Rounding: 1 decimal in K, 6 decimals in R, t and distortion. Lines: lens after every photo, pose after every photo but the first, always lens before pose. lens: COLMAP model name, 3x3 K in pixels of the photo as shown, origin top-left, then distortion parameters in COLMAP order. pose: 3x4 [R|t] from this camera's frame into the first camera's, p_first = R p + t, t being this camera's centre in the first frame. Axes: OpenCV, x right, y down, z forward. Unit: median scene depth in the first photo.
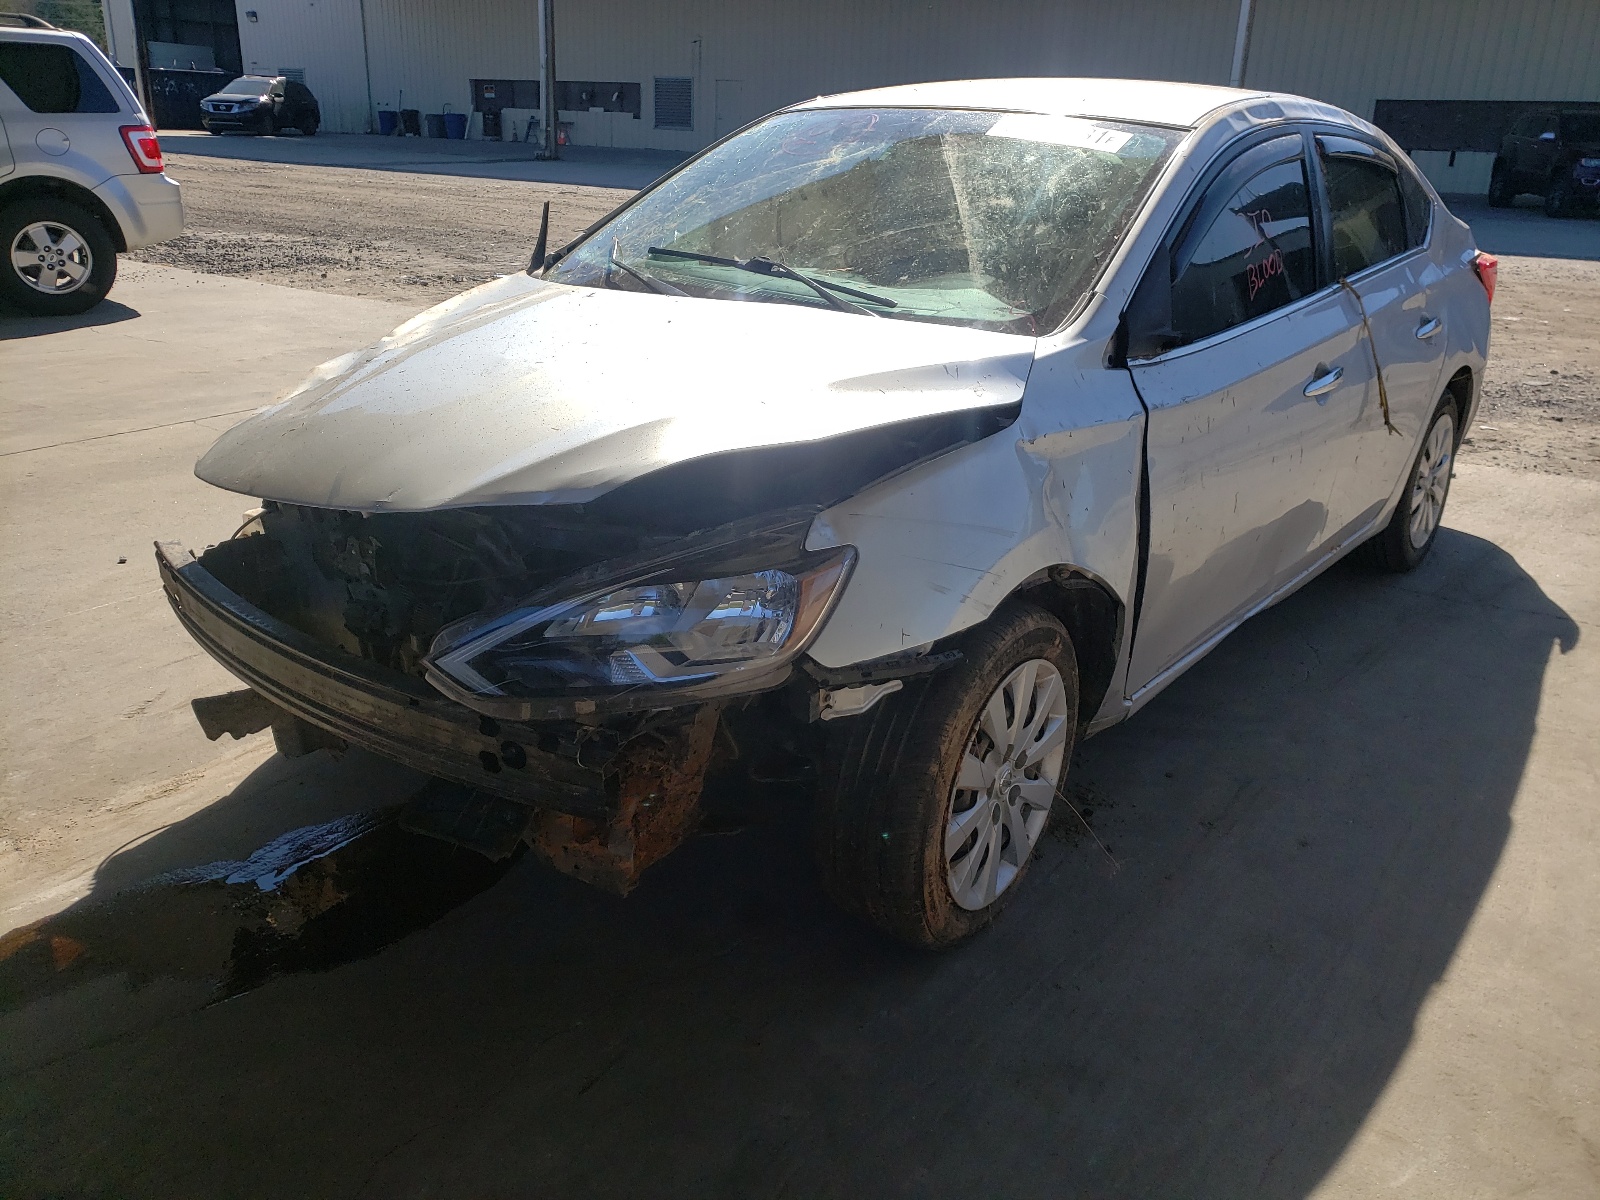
lens RADIAL K [[1218.6, 0, 800.0], [0, 1218.6, 600.0], [0, 0, 1]] dist [-0.008591, -0.003084]
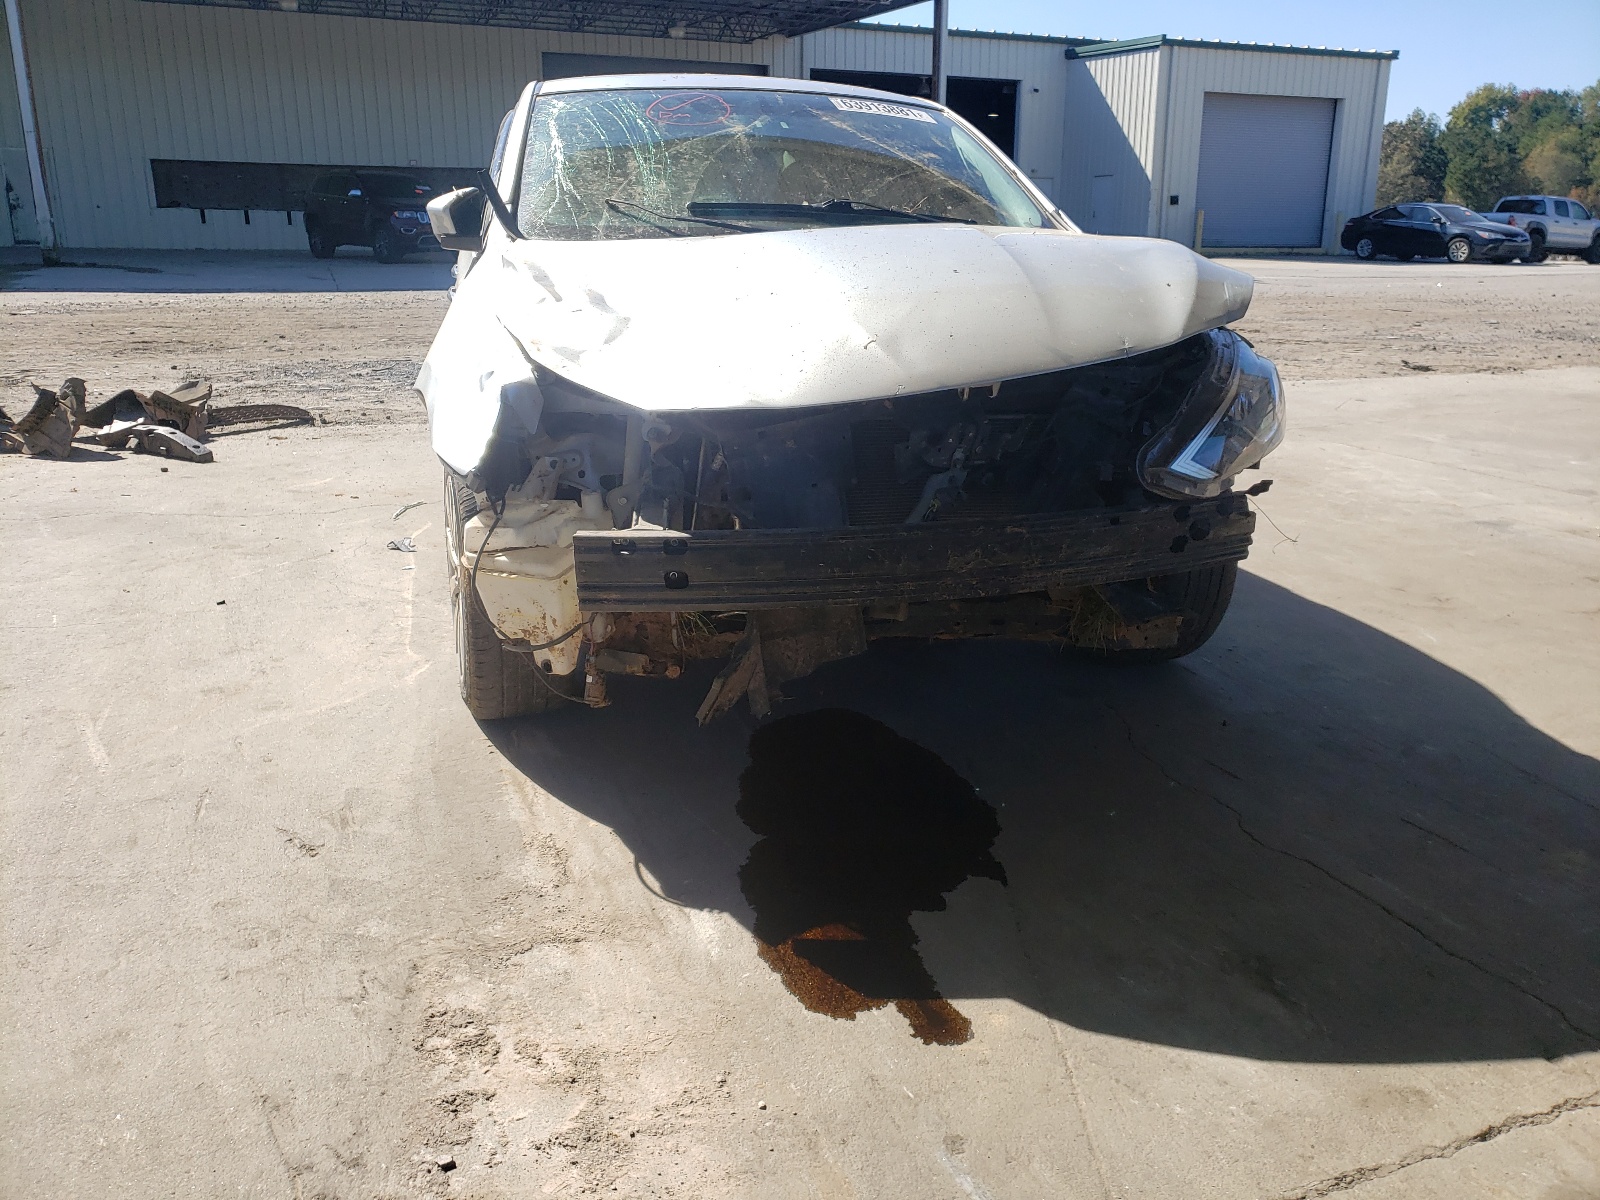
lens RADIAL K [[1243.6, 0, 827.9], [0, 1243.6, 564.0], [0, 0, 1]] dist [-0.007928, 0.037227]
pose [[0.590476, -0.231733, 0.773070, -1.036259], [0.293447, 0.953974, 0.061824, -0.035283], [-0.751816, 0.190350, 0.631300, 0.270255]]
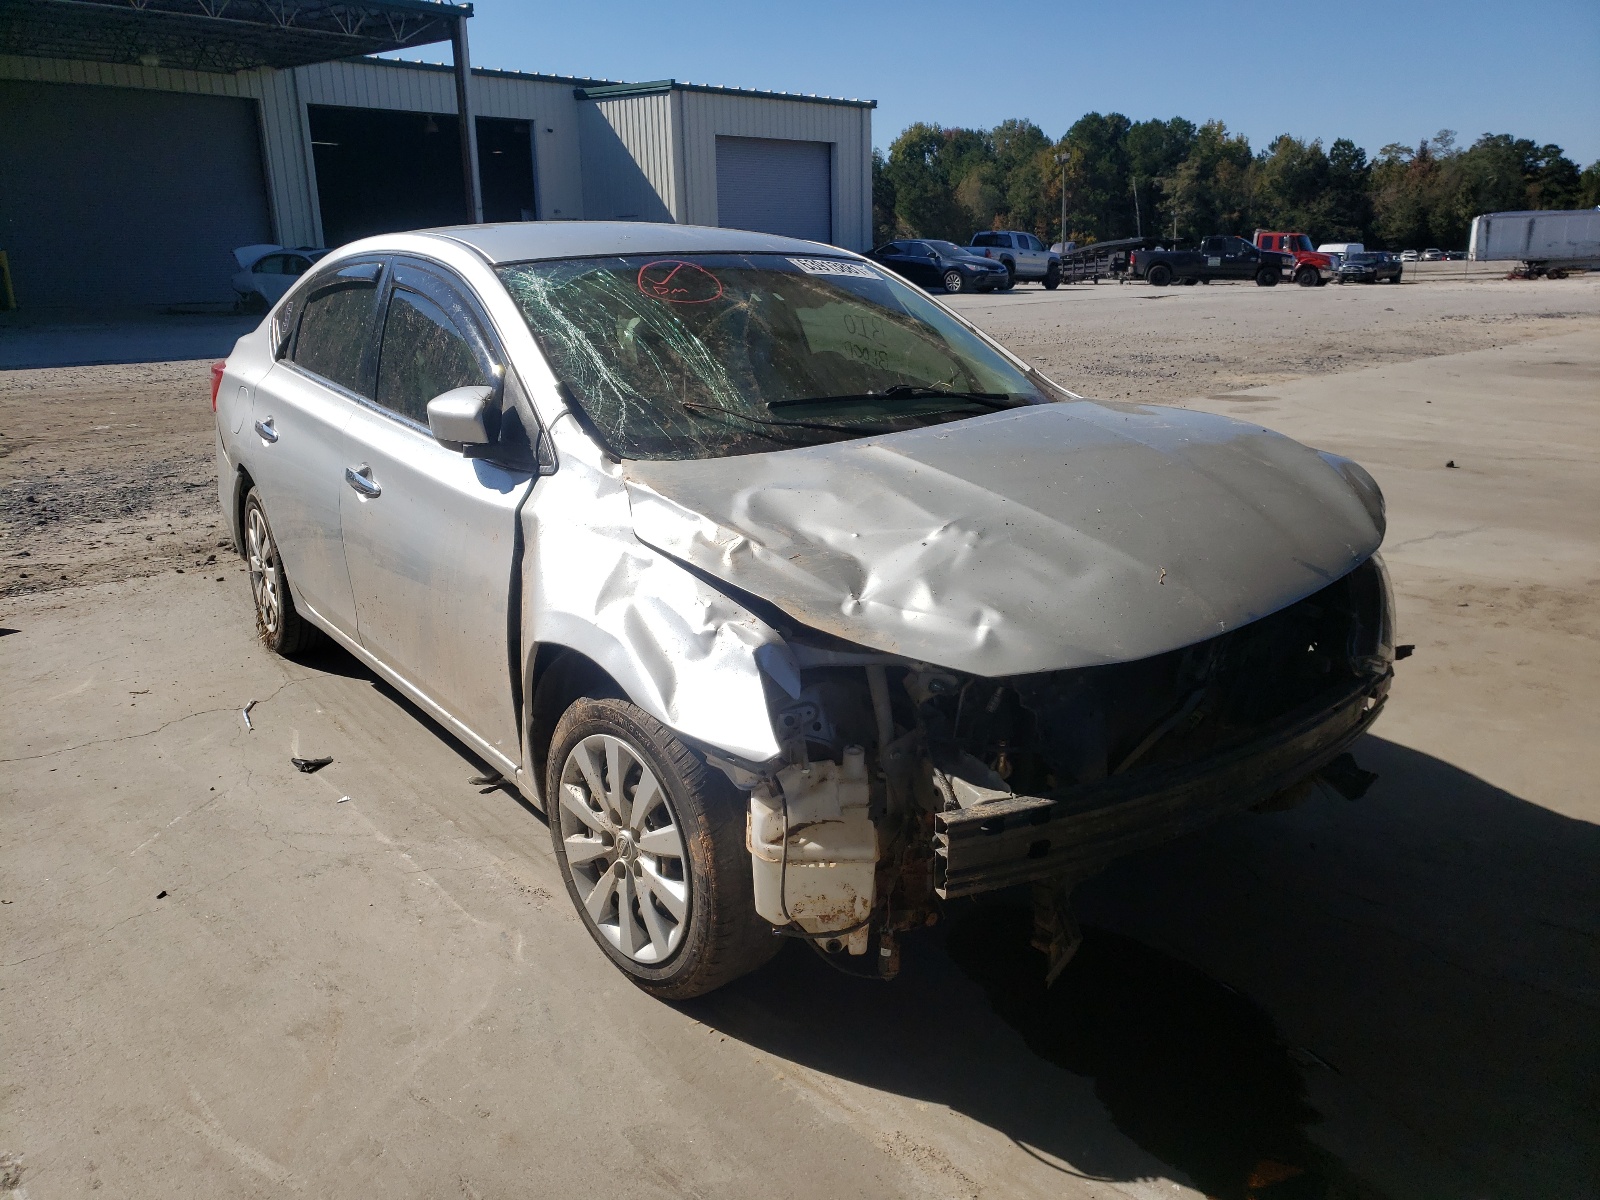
lens RADIAL K [[1224.8, 0, 810.7], [0, 1224.8, 595.6], [0, 0, 1]] dist [0.027661, 0.001868]
pose [[0.251486, -0.287010, 0.924327, -1.189276], [0.363880, 0.912993, 0.184488, -0.359716], [-0.896853, 0.289948, 0.334042, 0.696835]]
